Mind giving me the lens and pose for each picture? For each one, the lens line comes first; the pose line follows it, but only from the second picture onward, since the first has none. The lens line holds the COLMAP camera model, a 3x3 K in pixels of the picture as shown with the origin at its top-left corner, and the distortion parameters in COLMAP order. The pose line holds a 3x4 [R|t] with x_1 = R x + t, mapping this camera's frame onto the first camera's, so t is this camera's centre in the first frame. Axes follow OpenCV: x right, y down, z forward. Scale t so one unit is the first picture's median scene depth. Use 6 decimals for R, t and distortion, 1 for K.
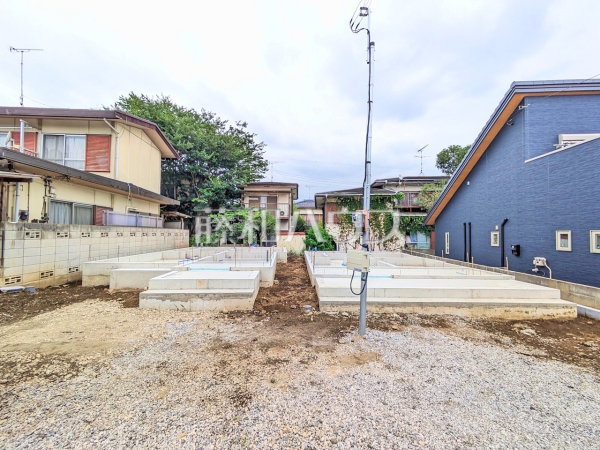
lens RADIAL K [[249.8, 0, 299.0], [0, 249.8, 226.5], [0, 0, 1]] dist [0.006682, 0.000141]
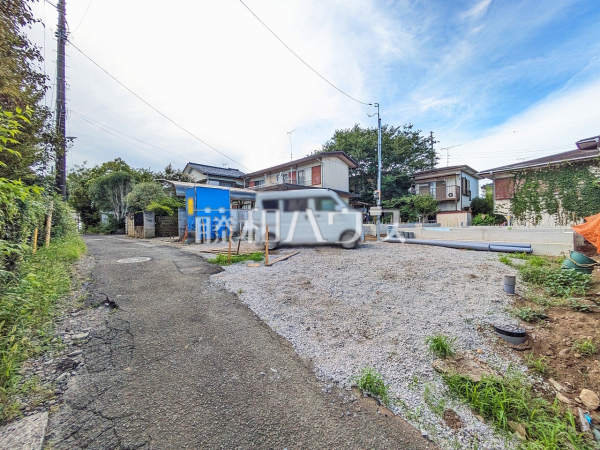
lens RADIAL K [[239.0, 0, 297.7], [0, 239.0, 226.1], [0, 0, 1]] dist [0.002206, 0.000560]
pose [[0.667795, -0.014531, -0.744204, 0.449151], [0.041310, 0.998992, 0.017562, 0.064310], [0.743198, -0.042471, 0.667722, -0.350367]]
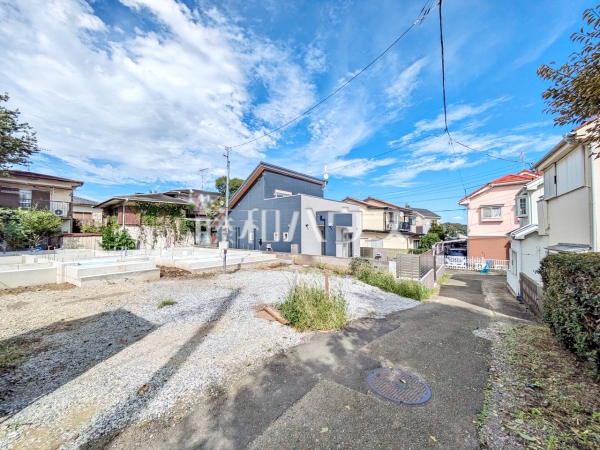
lens RADIAL K [[238.3, 0, 298.5], [0, 238.3, 226.9], [0, 0, 1]] dist [0.003467, 0.000680]
pose [[0.608799, 0.012882, 0.793220, -0.385256], [-0.016273, 0.999861, -0.003748, -0.018763], [-0.793158, -0.010626, 0.608923, -0.340925]]
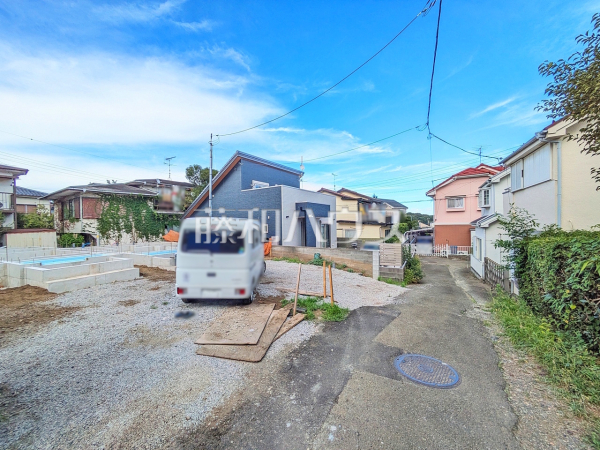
lens RADIAL K [[239.0, 0, 297.7], [0, 239.0, 226.1], [0, 0, 1]] dist [0.002206, 0.000560]
pose [[0.506123, -0.022585, 0.862165, -0.412637], [-0.003488, 0.999595, 0.028233, -0.019492], [-0.862454, -0.017296, 0.505840, -0.286458]]
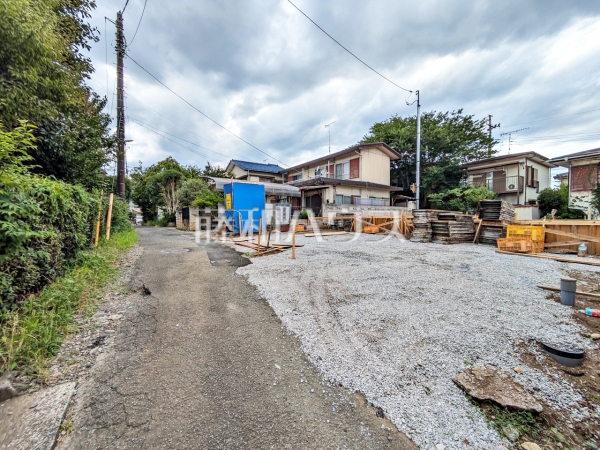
lens RADIAL K [[238.3, 0, 298.5], [0, 238.3, 226.9], [0, 0, 1]] dist [0.003467, 0.000680]
pose [[0.537108, 0.012319, -0.843424, 0.458764], [0.035681, 0.998667, 0.037309, 0.064779], [0.842759, -0.050133, 0.535952, -0.326080]]
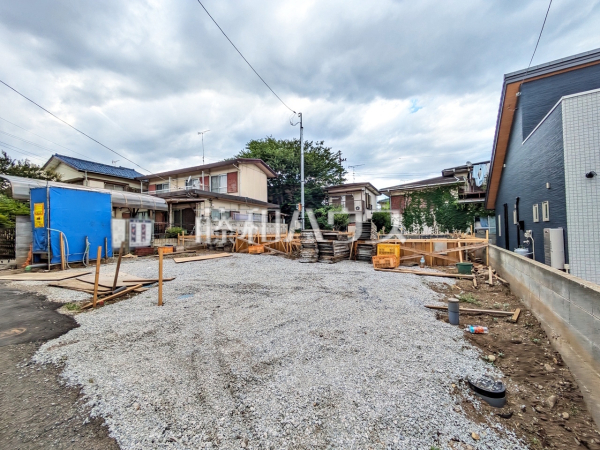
lens RADIAL K [[240.1, 0, 299.9], [0, 240.1, 223.0], [0, 0, 1]] dist [-0.001370, -0.000033]
pose [[0.885015, -0.045449, -0.463339, 0.380488], [0.041746, 0.998962, -0.018250, 0.049087], [0.463687, -0.003191, 0.885993, -0.284902]]
